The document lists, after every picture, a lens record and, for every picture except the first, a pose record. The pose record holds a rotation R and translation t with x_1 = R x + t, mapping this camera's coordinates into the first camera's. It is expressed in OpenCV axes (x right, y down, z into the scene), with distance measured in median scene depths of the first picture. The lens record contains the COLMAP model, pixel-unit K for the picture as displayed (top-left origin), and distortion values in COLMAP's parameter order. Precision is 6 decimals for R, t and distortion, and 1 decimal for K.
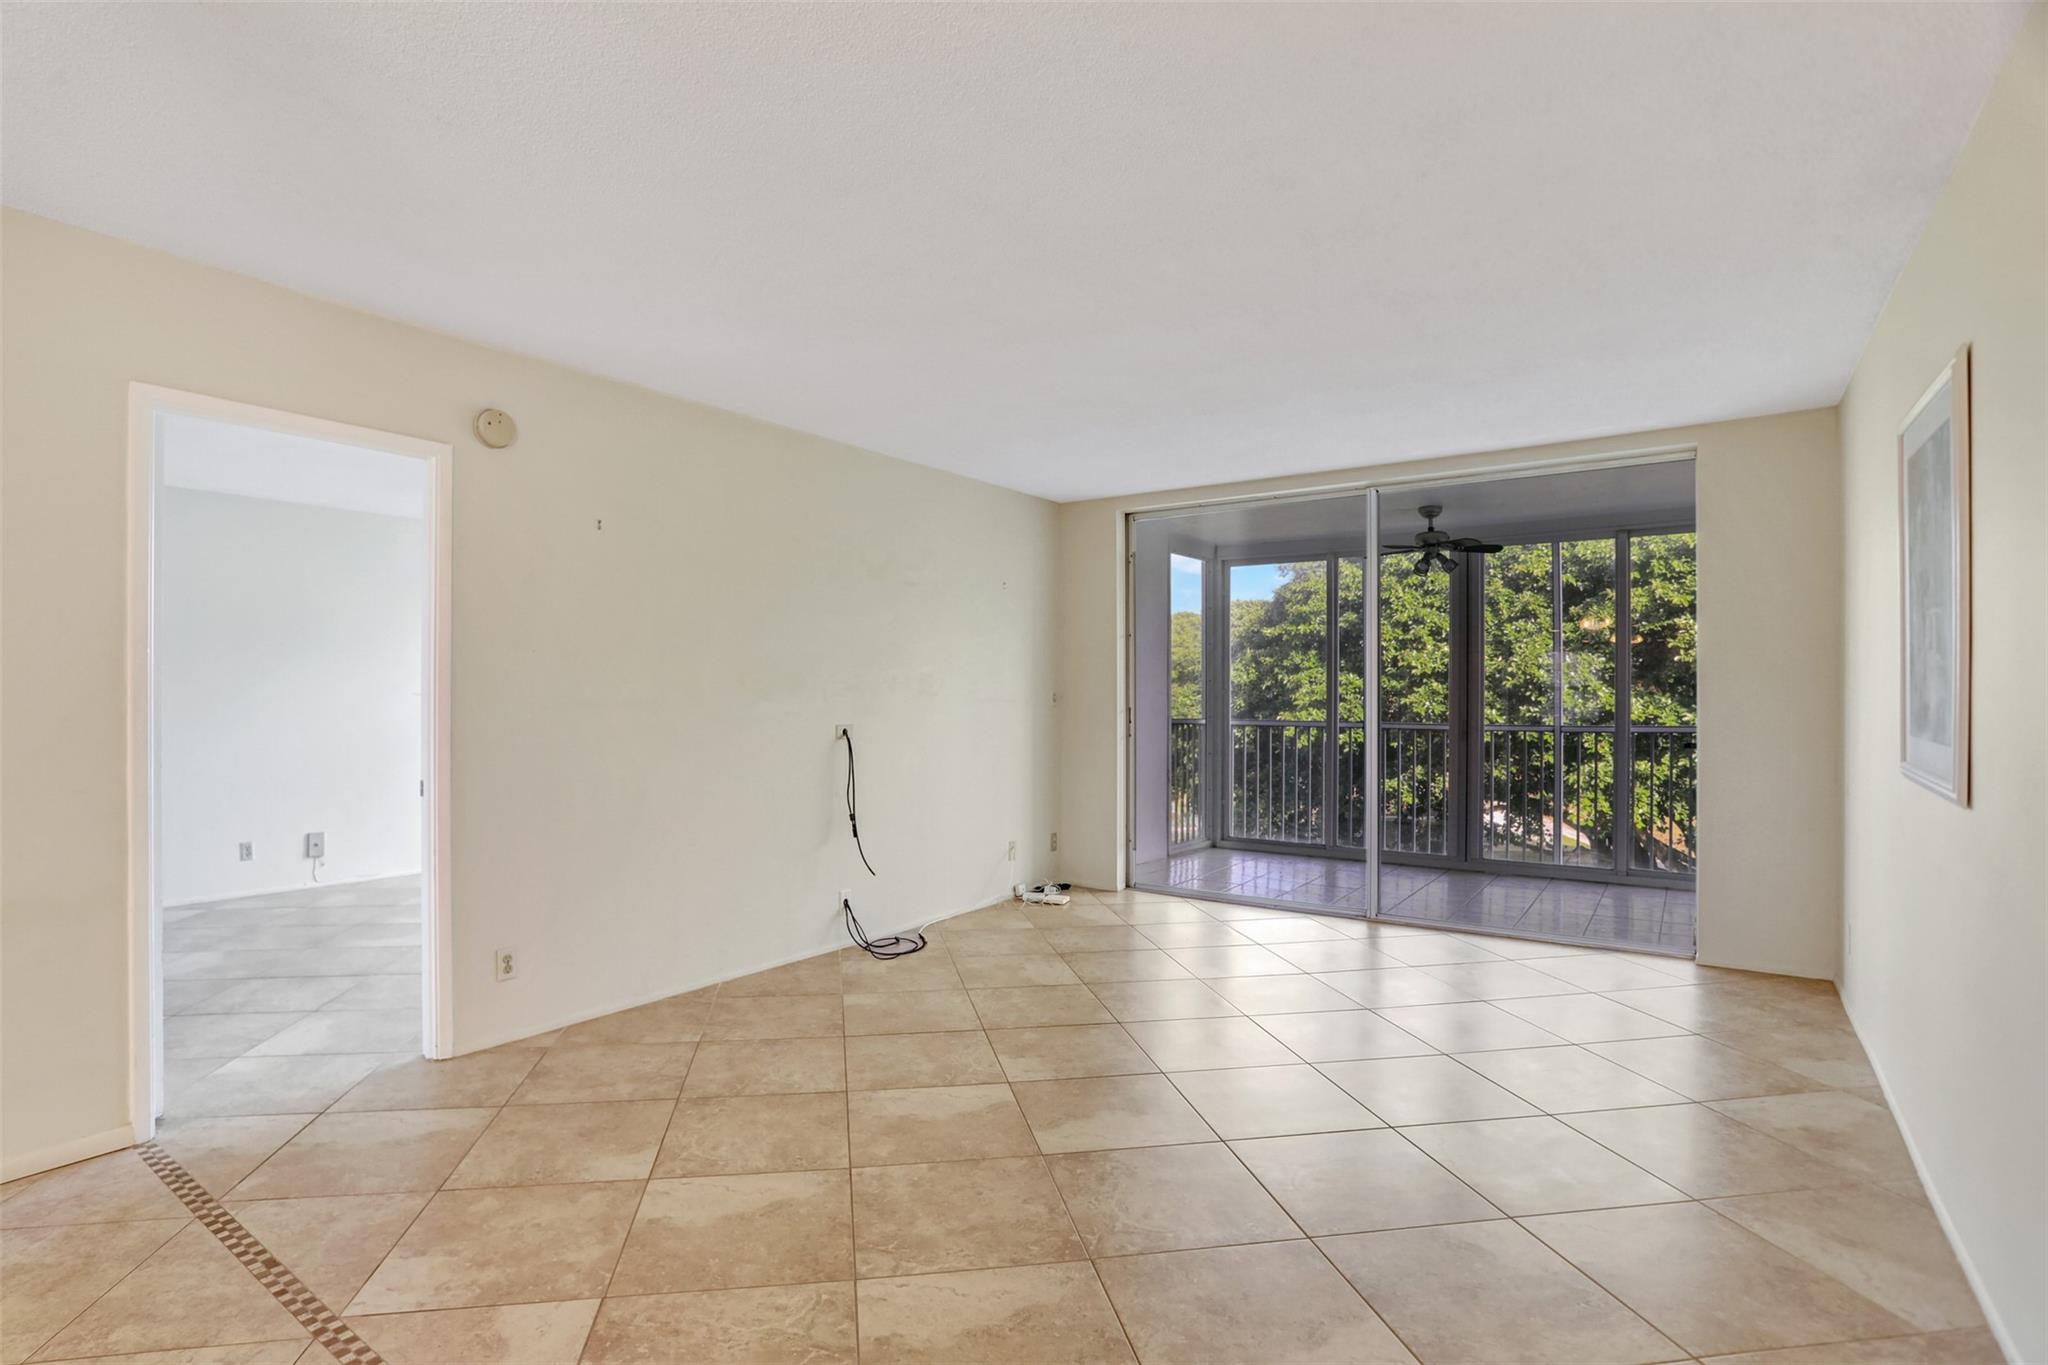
lens RADIAL K [[1037.1, 0, 1024.0], [0, 1037.1, 682.5], [0, 0, 1]] dist [-0.068910, 0.000789]
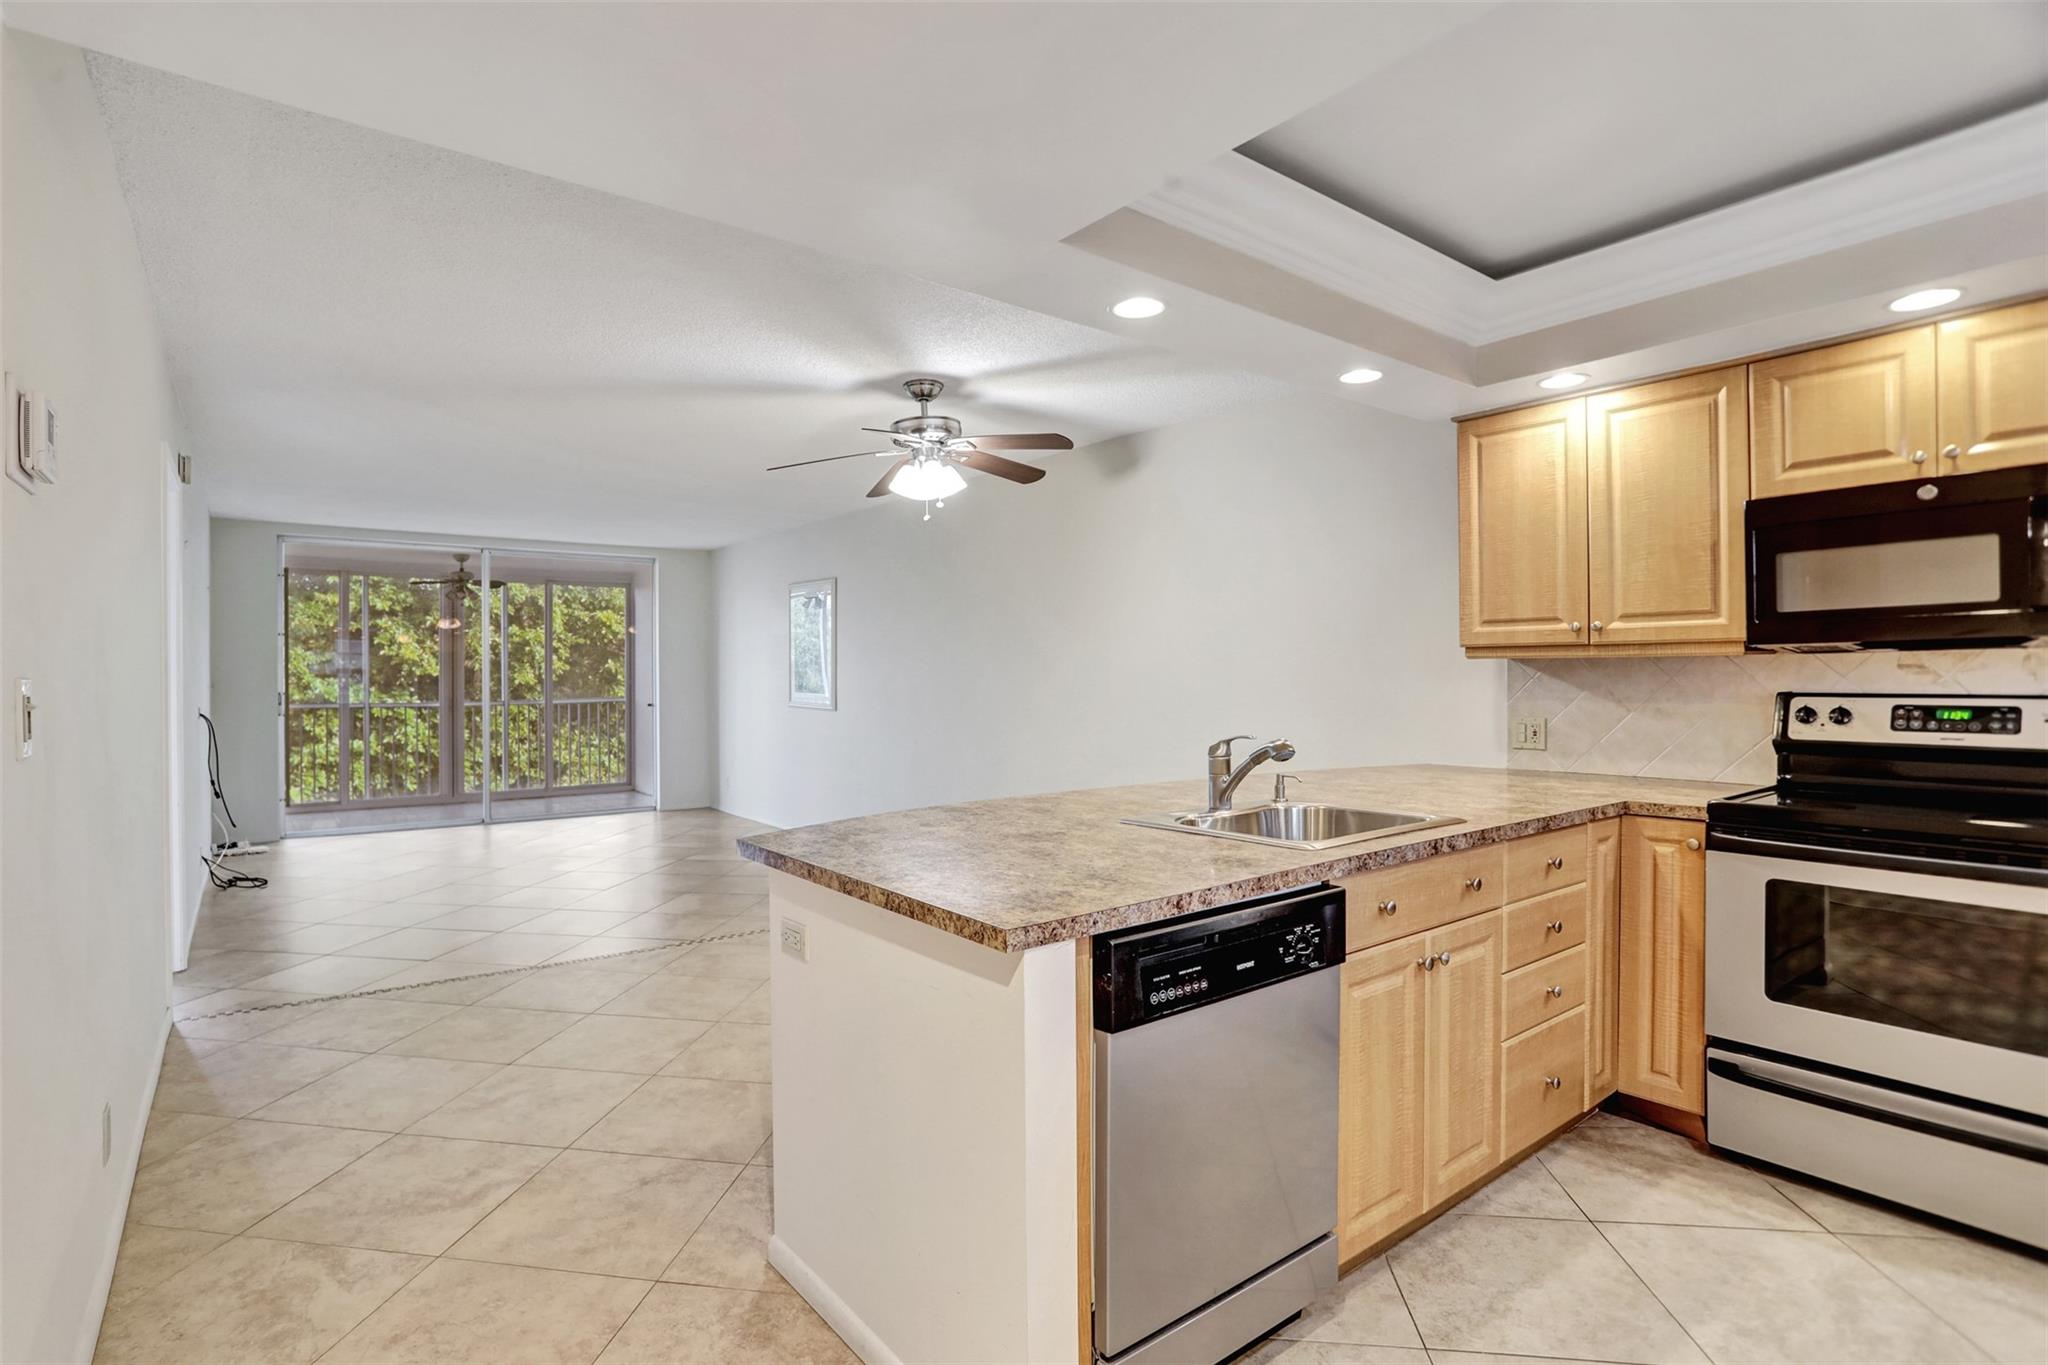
lens RADIAL K [[1002.3, 0, 984.5], [0, 1002.3, 681.1], [0, 0, 1]] dist [-0.053035, 0.025020]
pose [[0.318534, -0.011389, 0.947843, -0.238109], [0.006592, 0.999930, 0.009800, 0.001623], [-0.947889, 0.003126, 0.318587, -0.059189]]
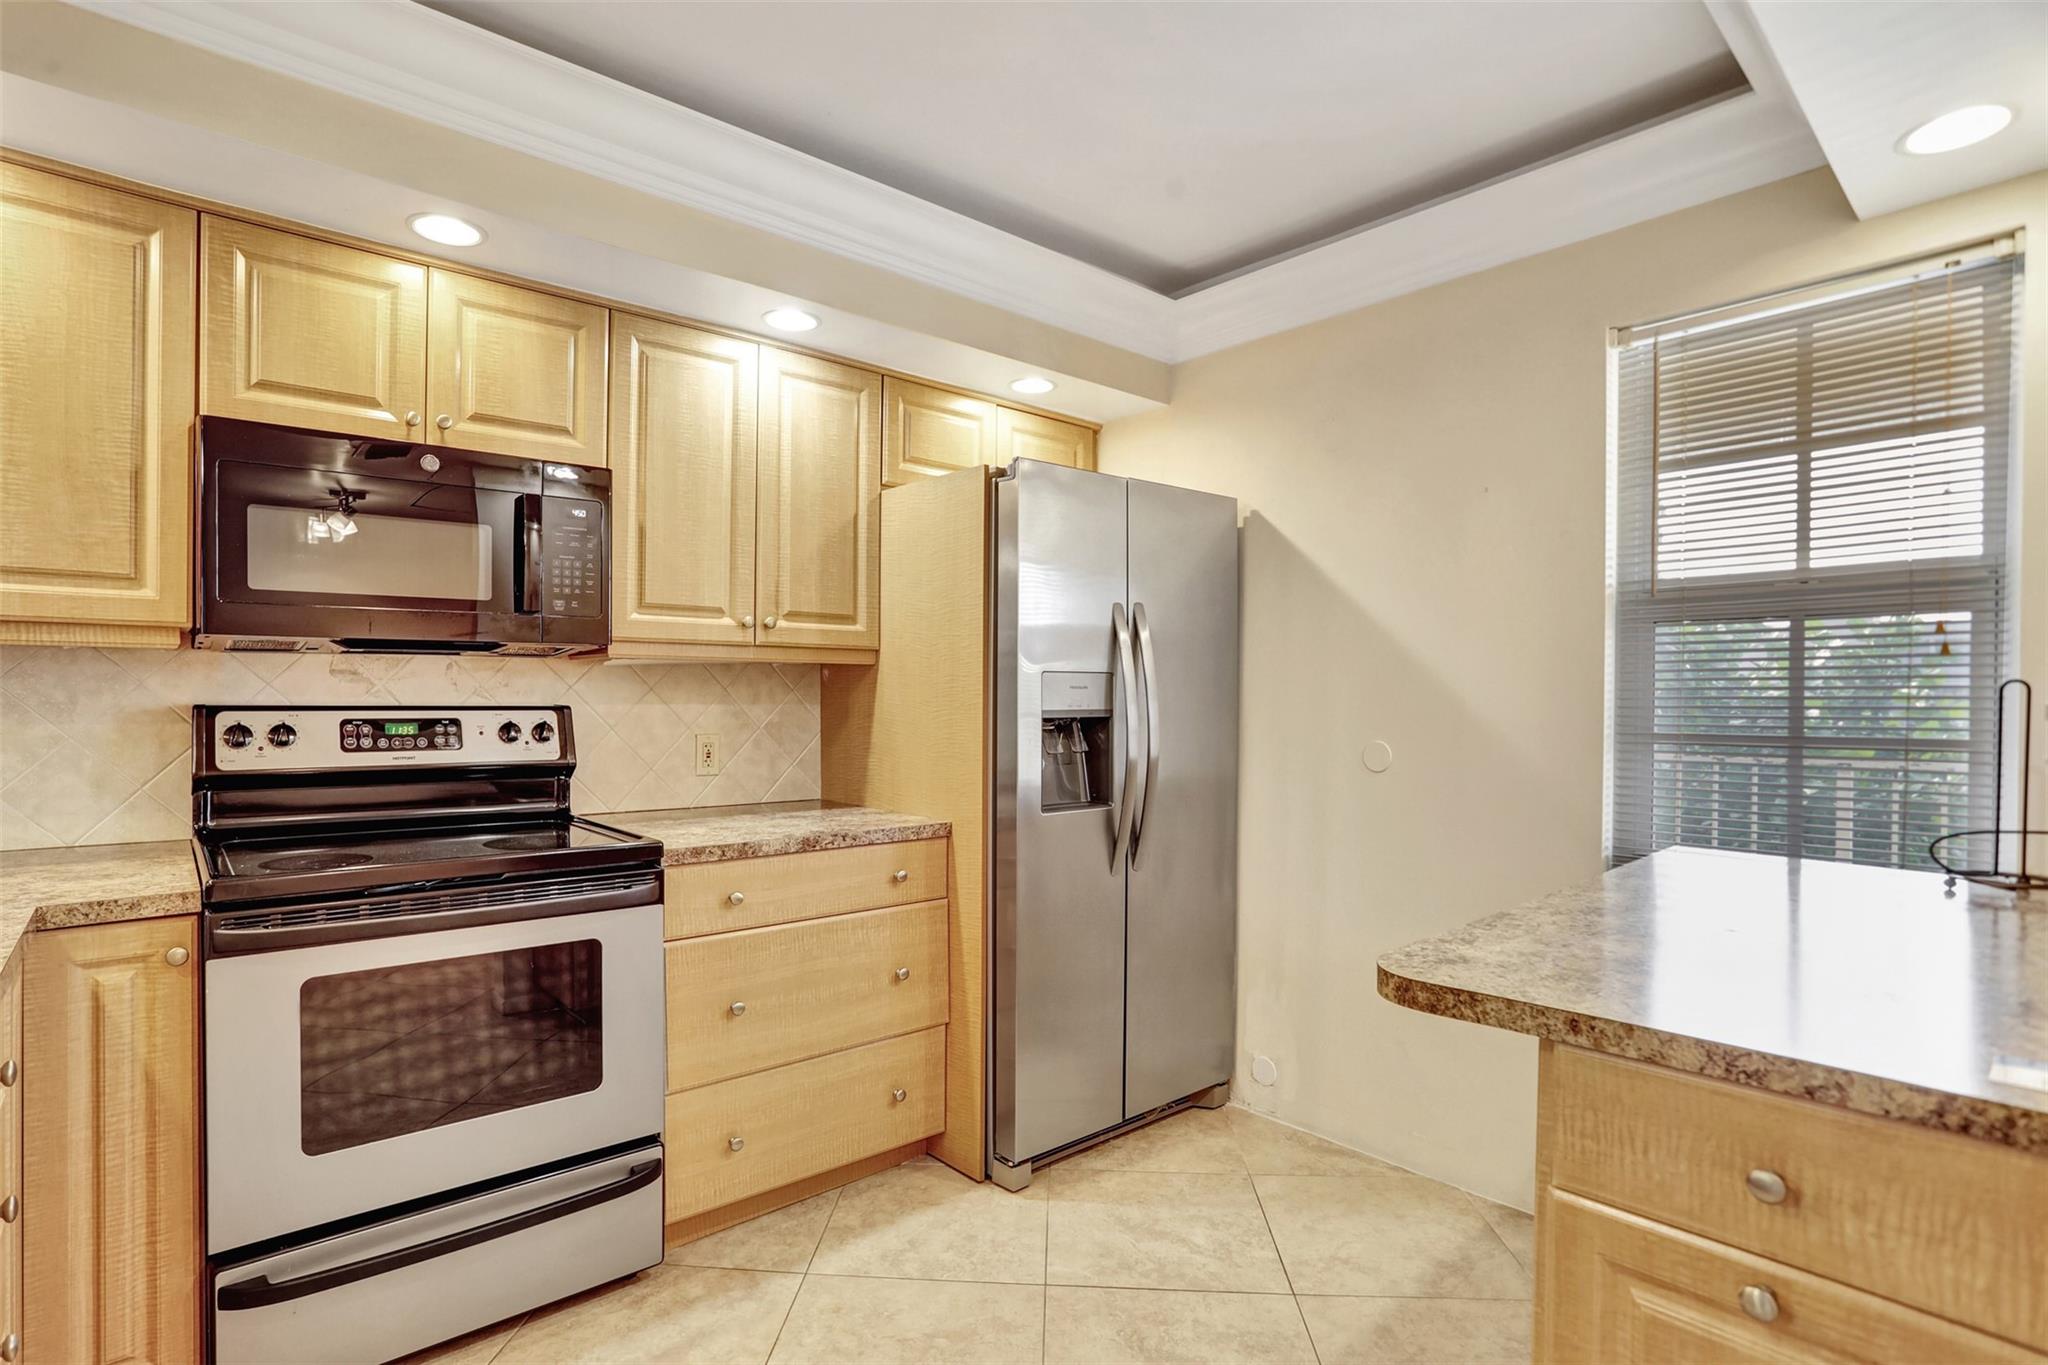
lens RADIAL K [[1019.5, 0, 992.7], [0, 1019.5, 701.1], [0, 0, 1]] dist [-0.064766, 0.028994]
pose [[-0.967229, -0.017375, 0.253310, -0.169910], [-0.015485, 0.999835, 0.009453, 0.002822], [-0.253432, 0.005221, -0.967339, -0.046956]]
